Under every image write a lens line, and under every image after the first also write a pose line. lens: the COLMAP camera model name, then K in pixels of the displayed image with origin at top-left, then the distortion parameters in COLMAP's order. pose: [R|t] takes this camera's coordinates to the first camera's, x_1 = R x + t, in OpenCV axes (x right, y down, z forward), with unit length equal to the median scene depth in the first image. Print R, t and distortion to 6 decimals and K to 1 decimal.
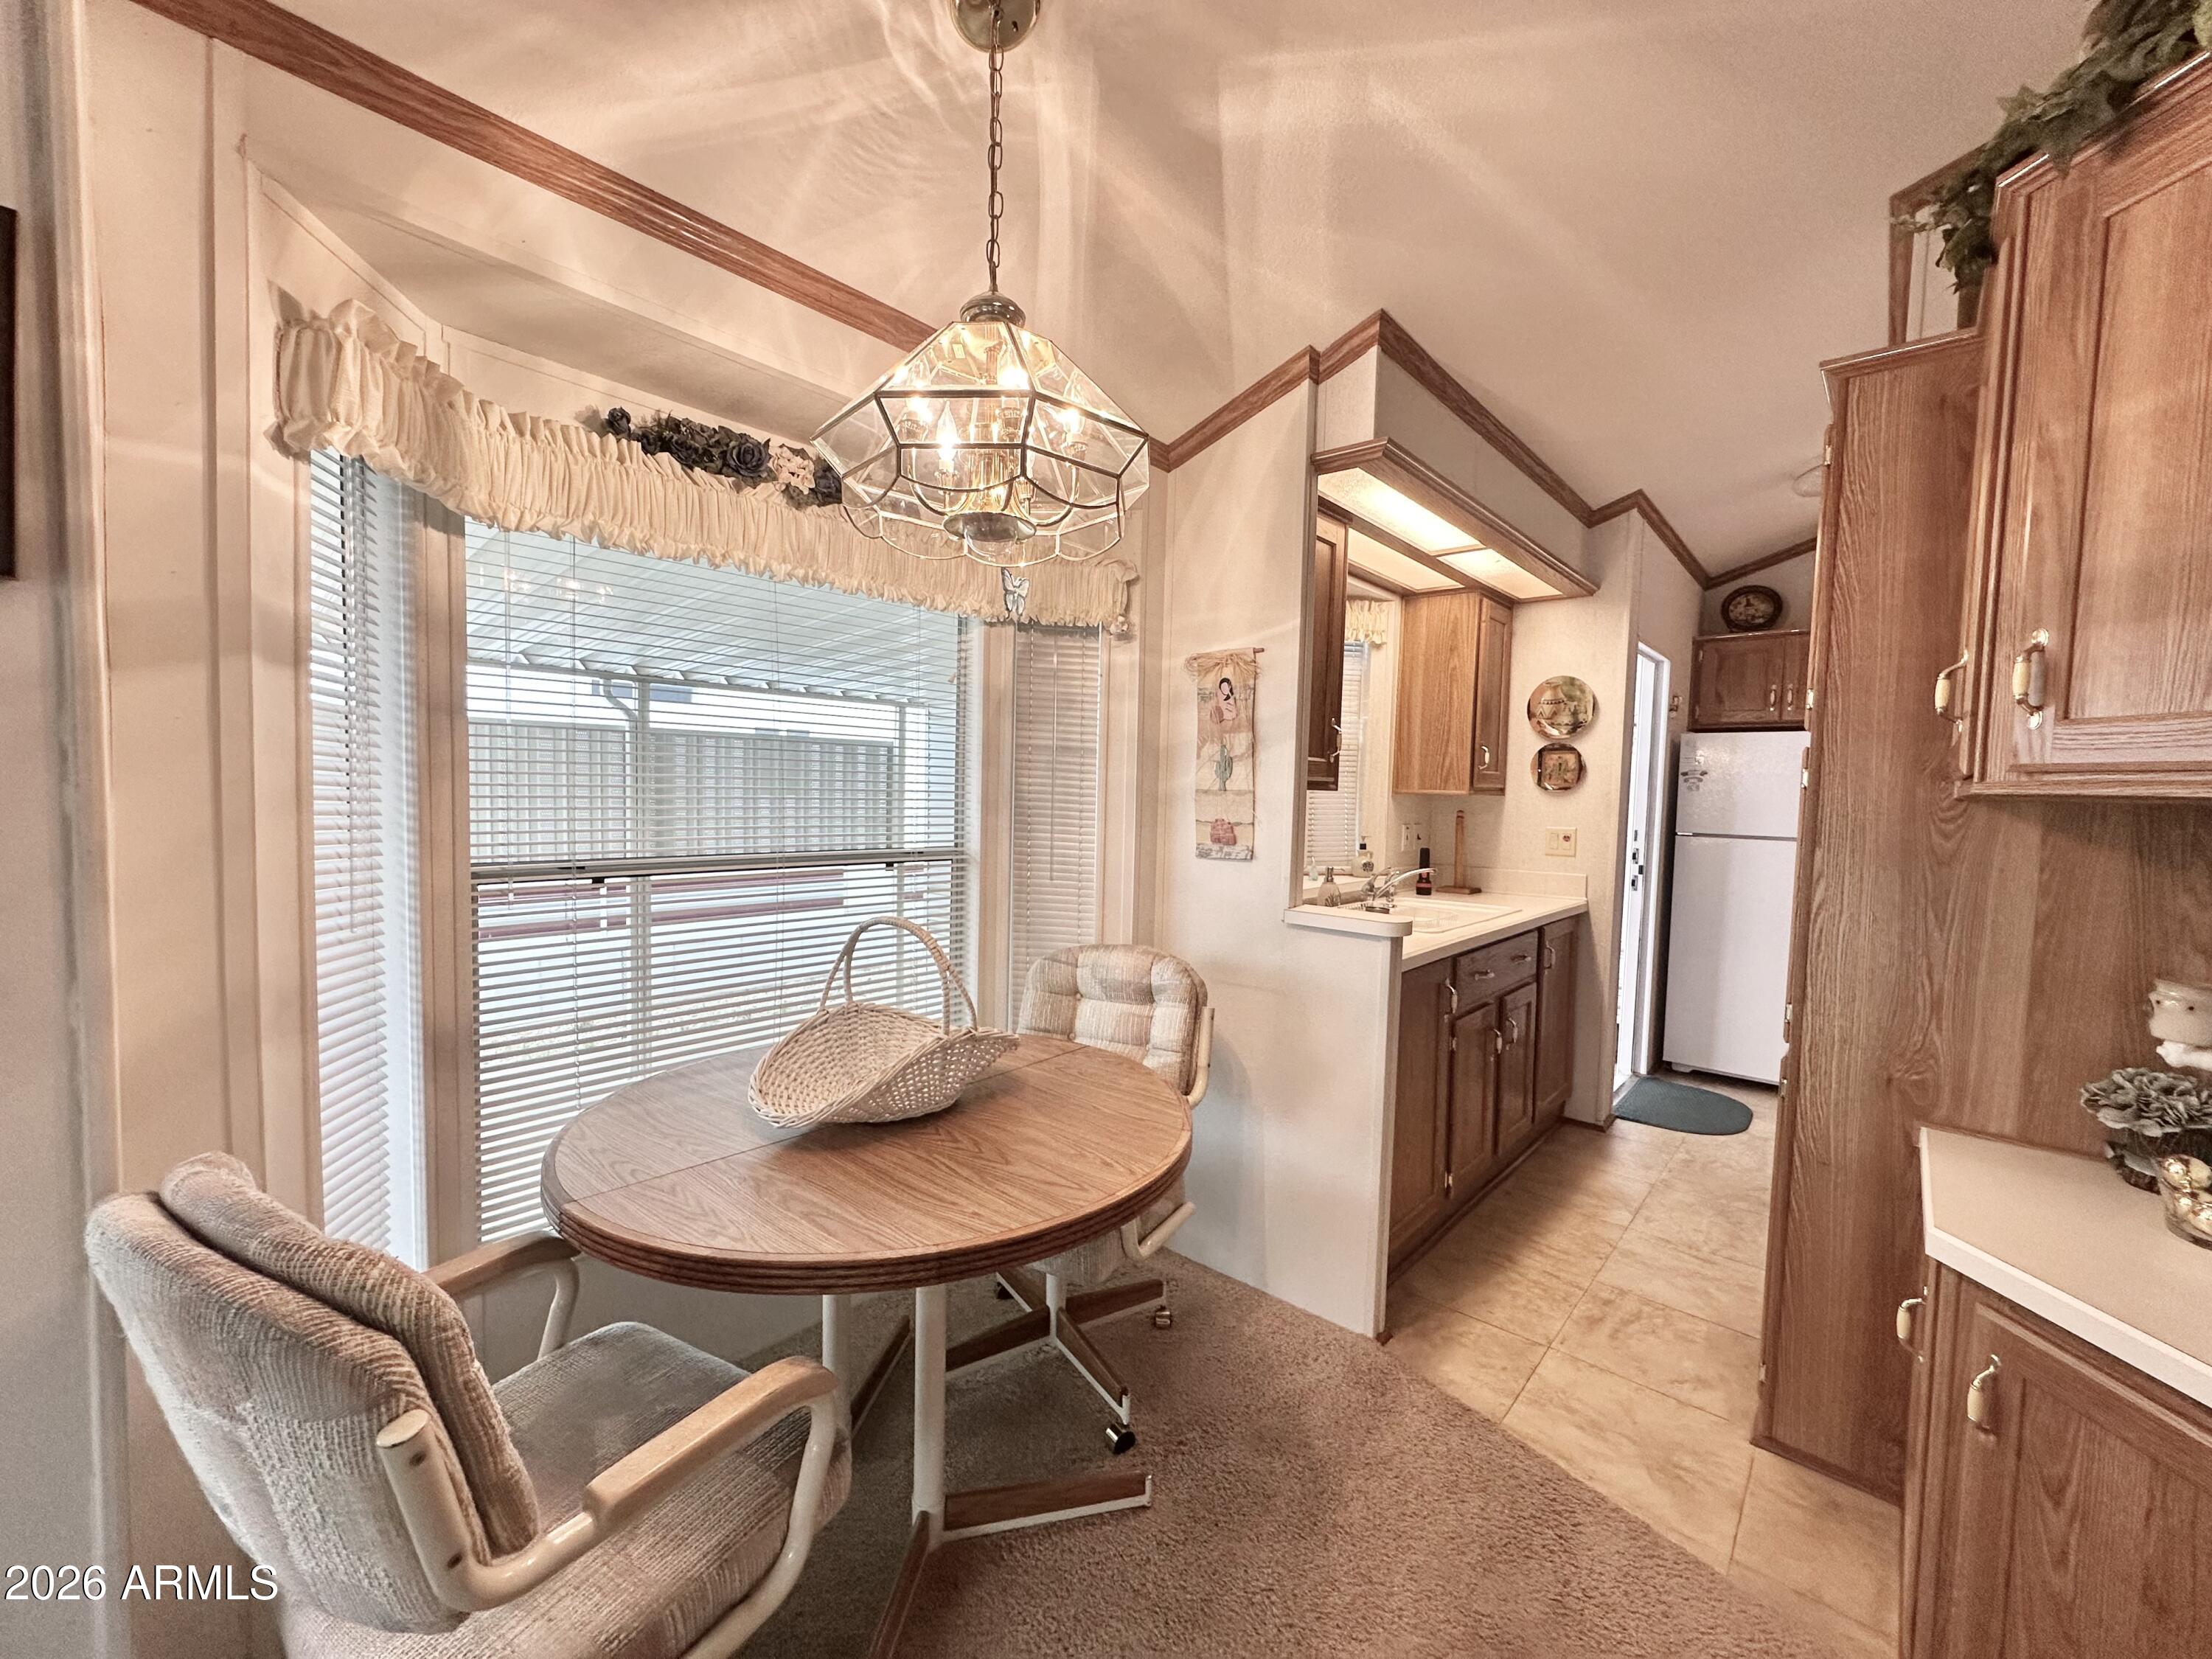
lens RADIAL K [[881.9, 0, 1108.3], [0, 881.9, 826.5], [0, 0, 1]] dist [-0.004483, 0.001102]
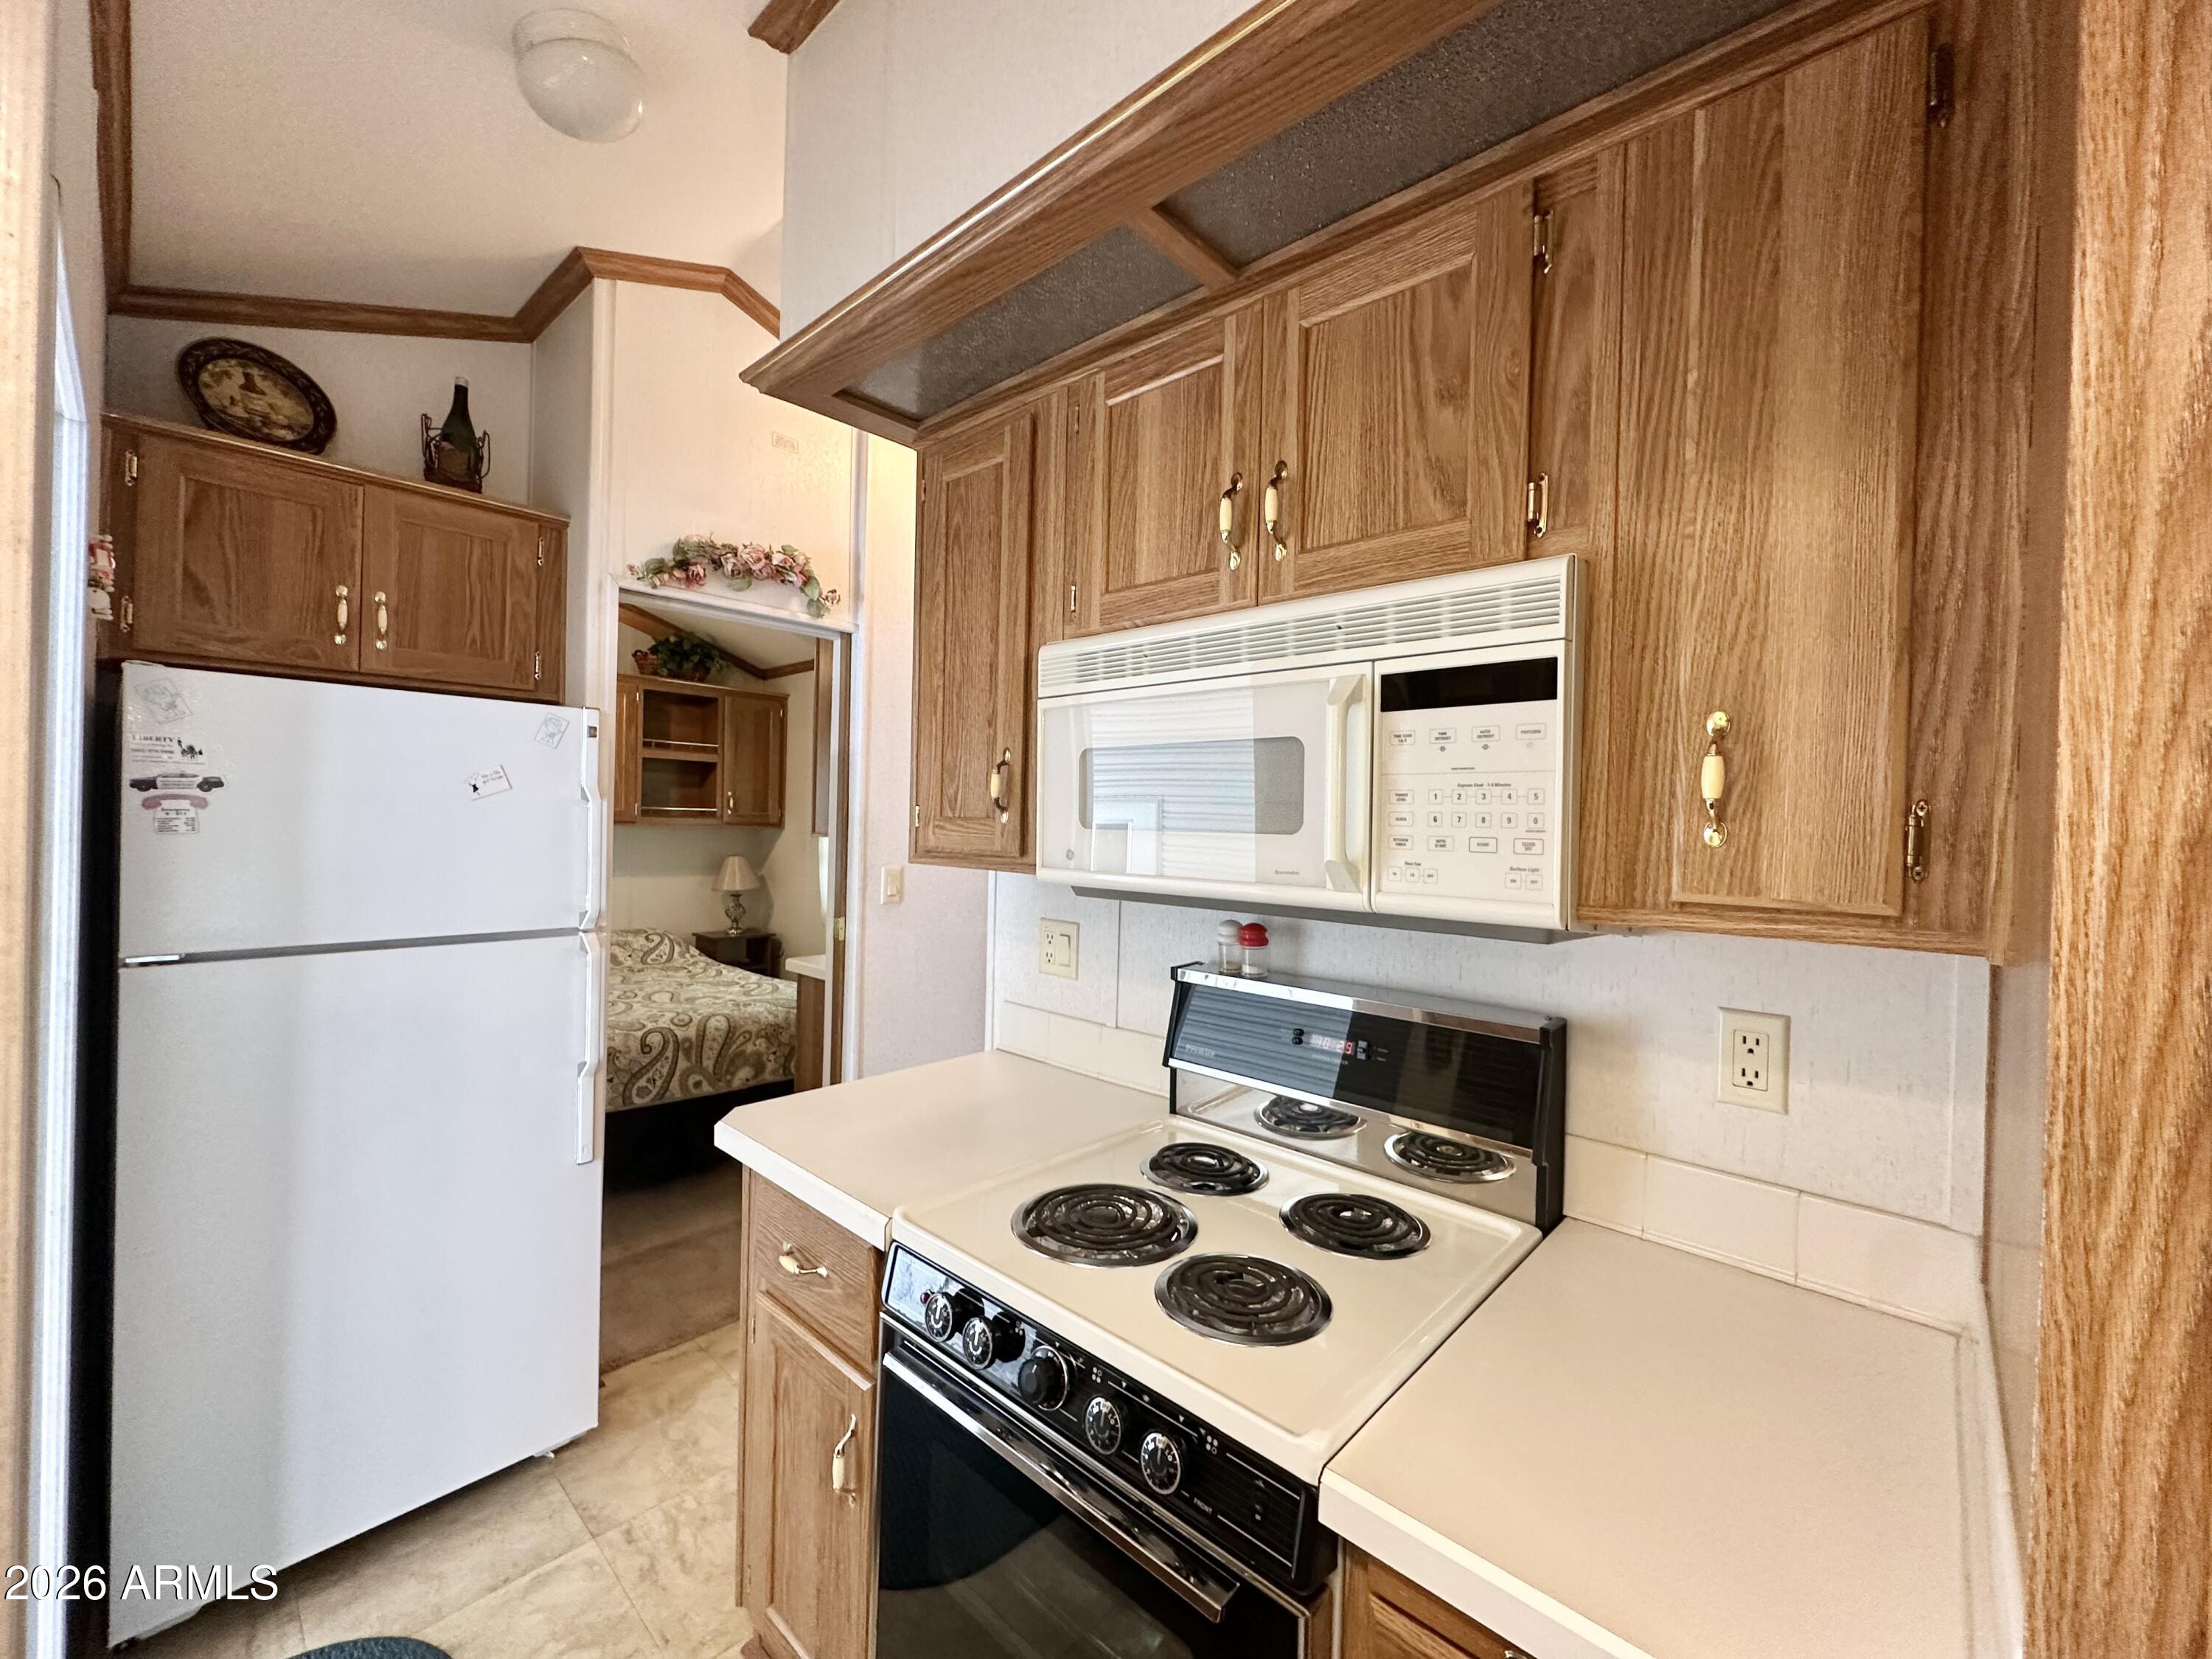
lens RADIAL K [[881.9, 0, 1108.3], [0, 881.9, 826.5], [0, 0, 1]] dist [-0.004483, 0.001102]
pose [[0.011352, -0.031484, 0.999440, 0.497401], [0.021965, 0.999271, 0.031229, -0.071352], [-0.999694, 0.021598, 0.012035, 0.970160]]
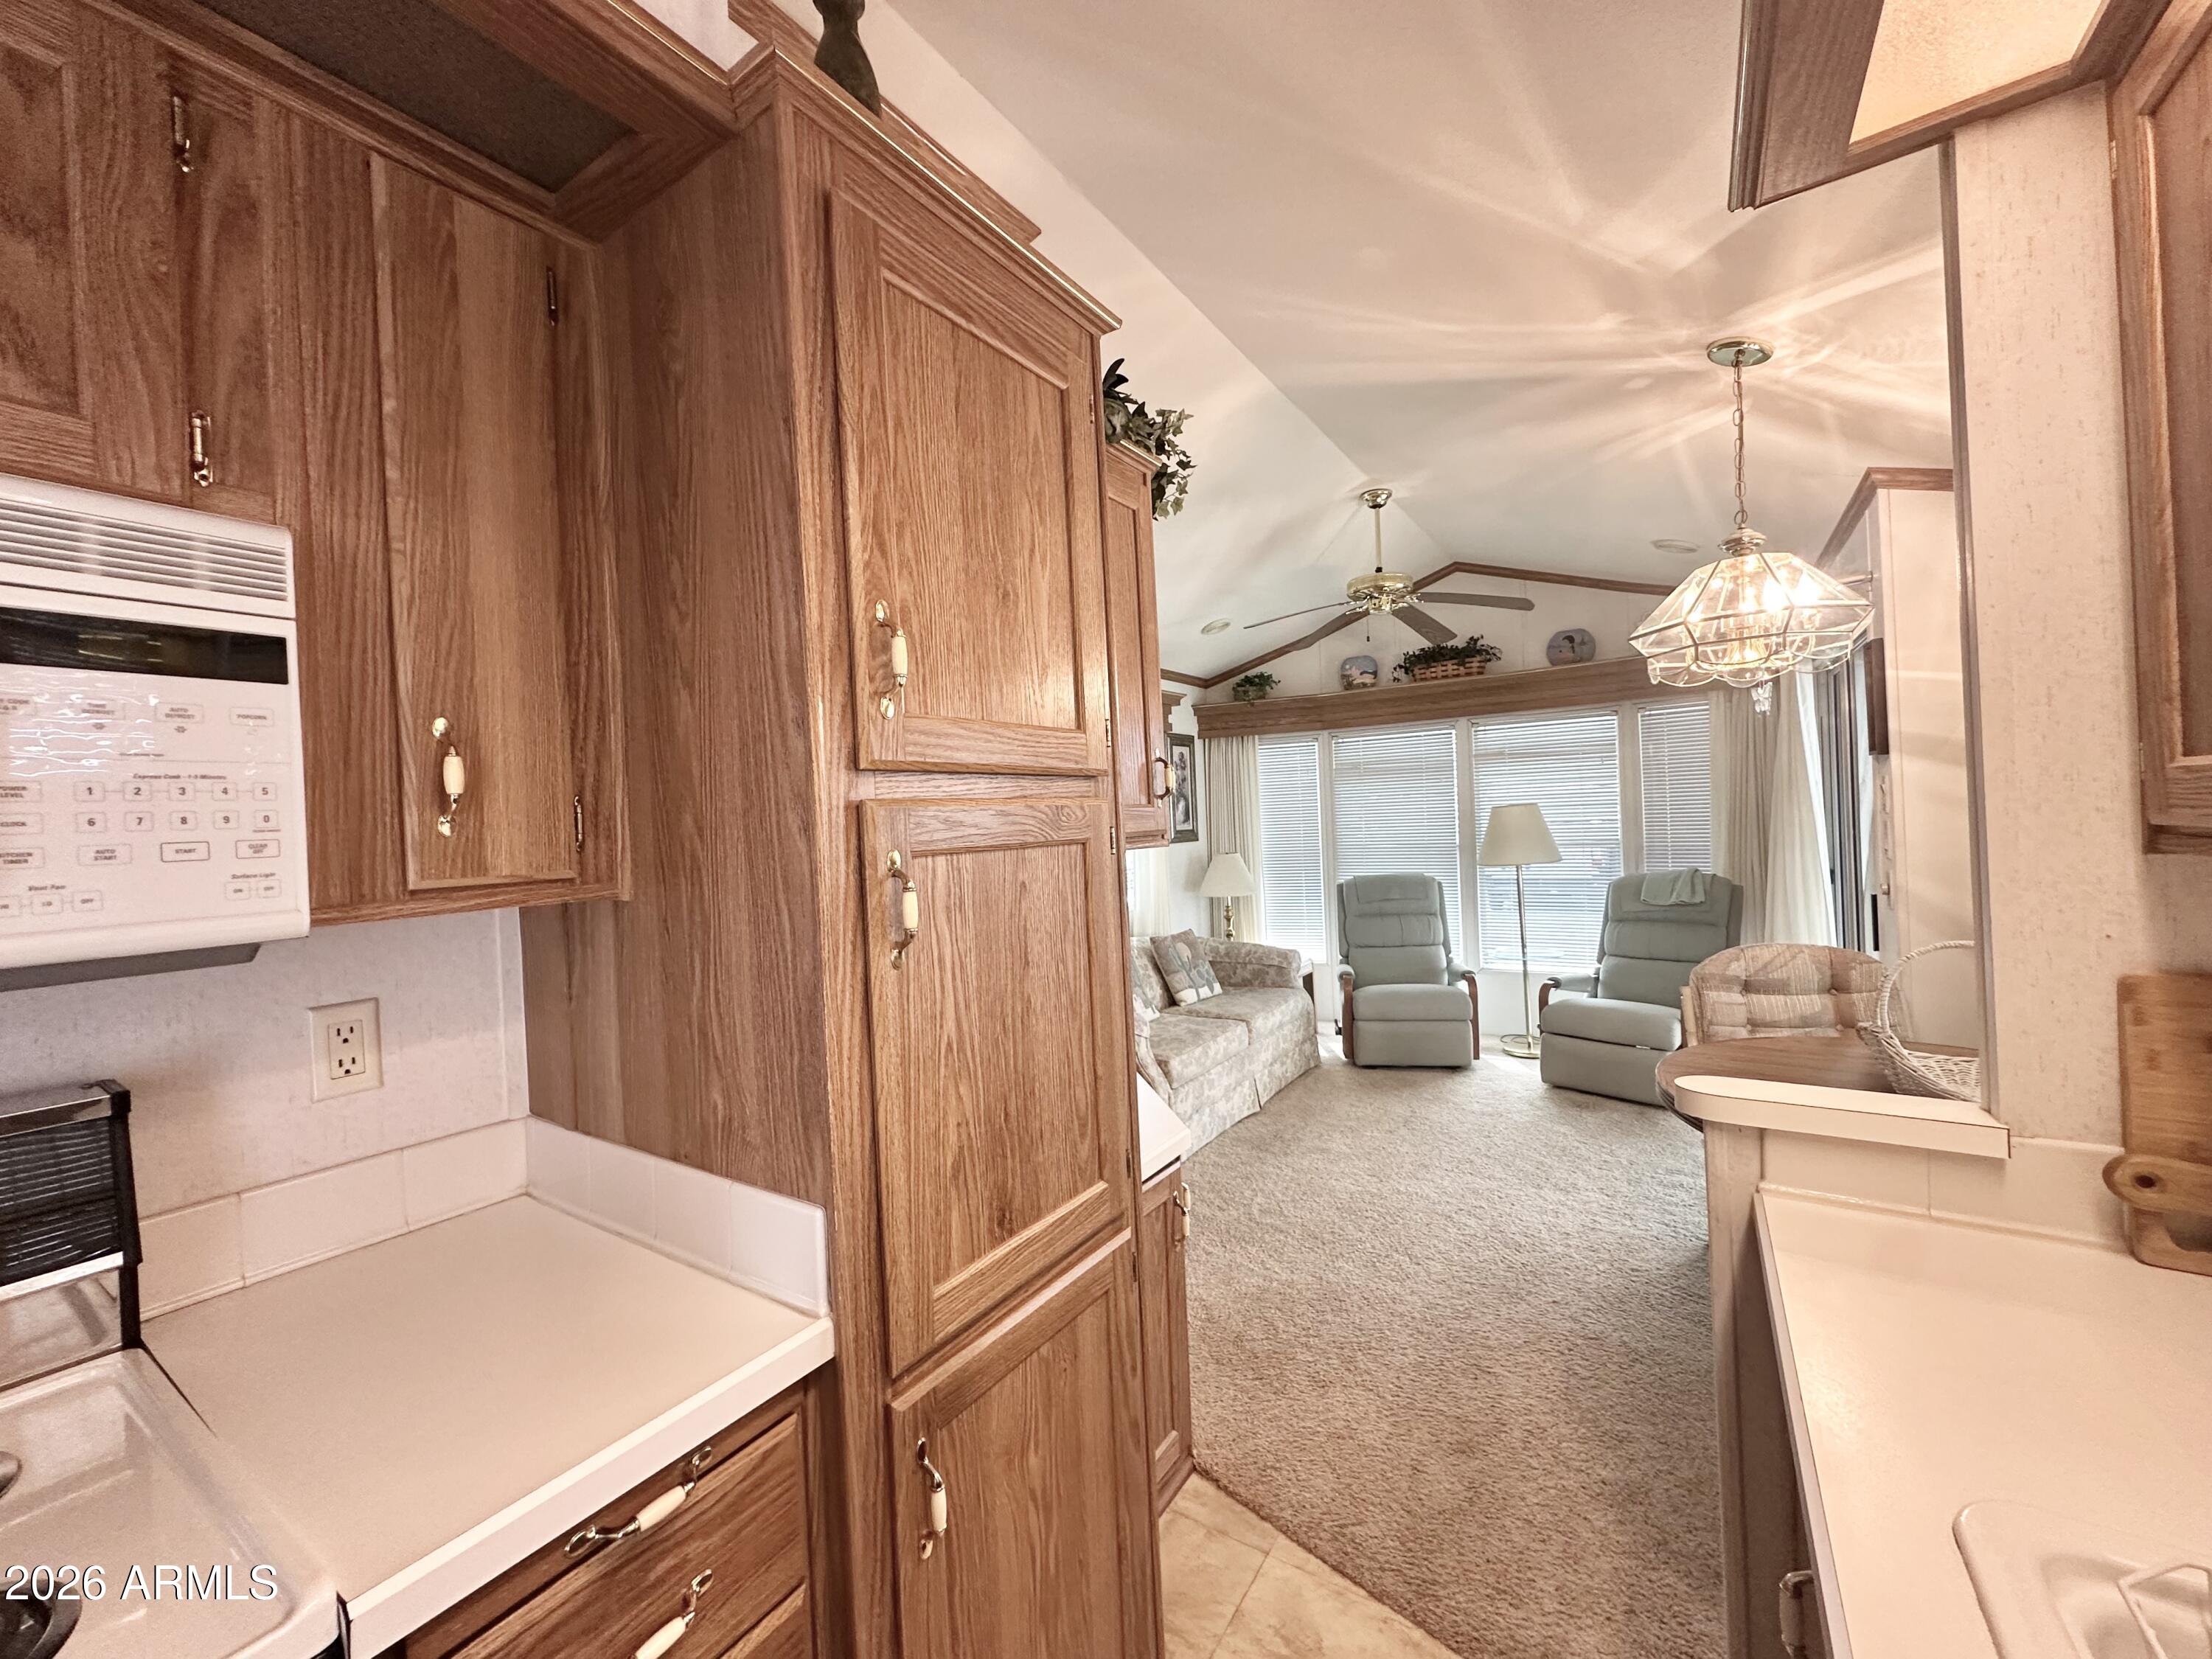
lens RADIAL K [[881.9, 0, 1108.3], [0, 881.9, 826.5], [0, 0, 1]] dist [-0.004483, 0.001102]
pose [[-0.988079, 0.019688, -0.152684, 0.599118], [0.012319, 0.998720, 0.049059, -0.067994], [0.153455, 0.046593, -0.987057, 1.142949]]
